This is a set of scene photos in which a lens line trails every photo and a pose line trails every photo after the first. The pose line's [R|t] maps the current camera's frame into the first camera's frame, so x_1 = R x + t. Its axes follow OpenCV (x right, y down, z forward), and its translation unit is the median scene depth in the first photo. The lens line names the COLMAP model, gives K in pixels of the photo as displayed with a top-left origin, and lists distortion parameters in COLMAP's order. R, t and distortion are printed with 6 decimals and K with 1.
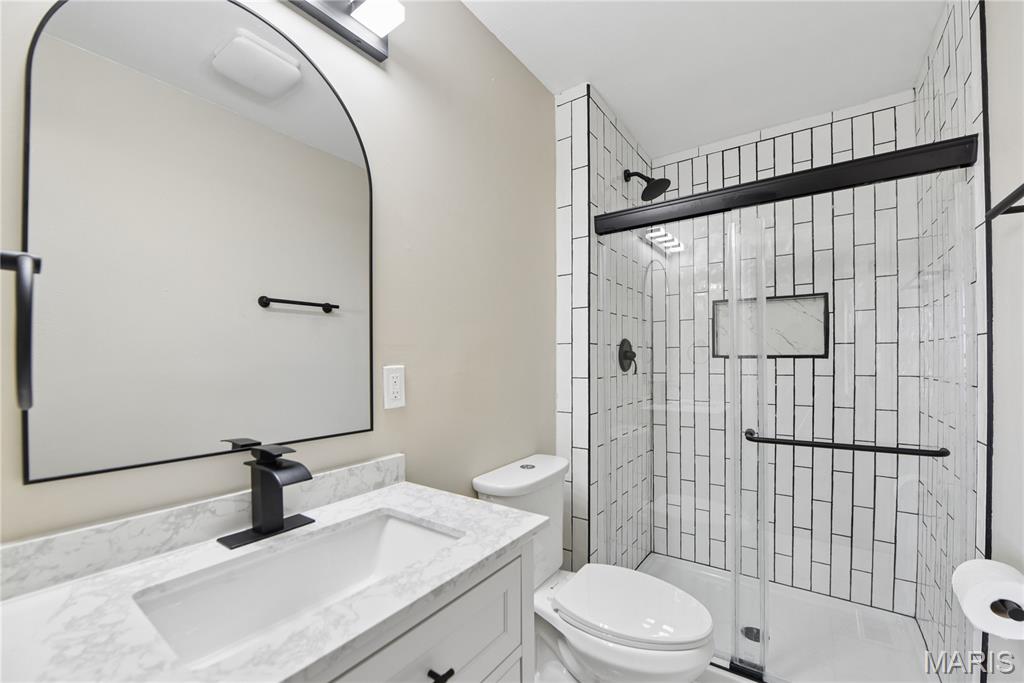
lens RADIAL K [[414.6, 0, 521.3], [0, 414.6, 358.8], [0, 0, 1]] dist [-0.016016, -0.002029]
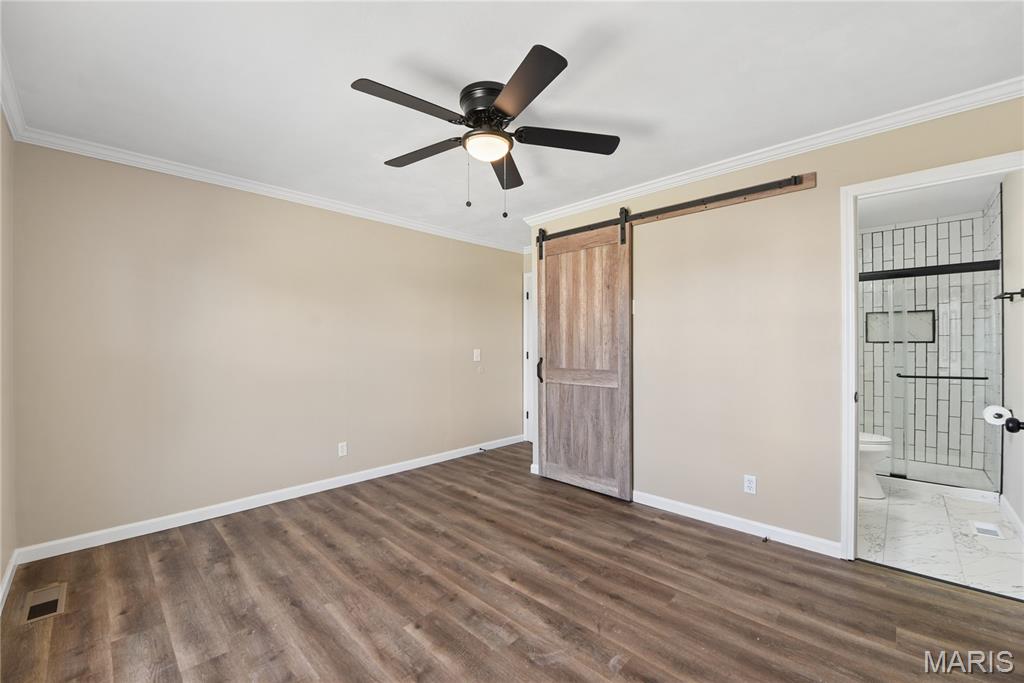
lens RADIAL K [[414.6, 0, 515.1], [0, 414.6, 343.2], [0, 0, 1]] dist [-0.016016, -0.002029]
pose [[0.989507, 0.001364, -0.144481, -0.950219], [-0.001864, 0.999993, -0.003320, 0.009484], [0.144476, 0.003554, 0.989502, -1.203743]]
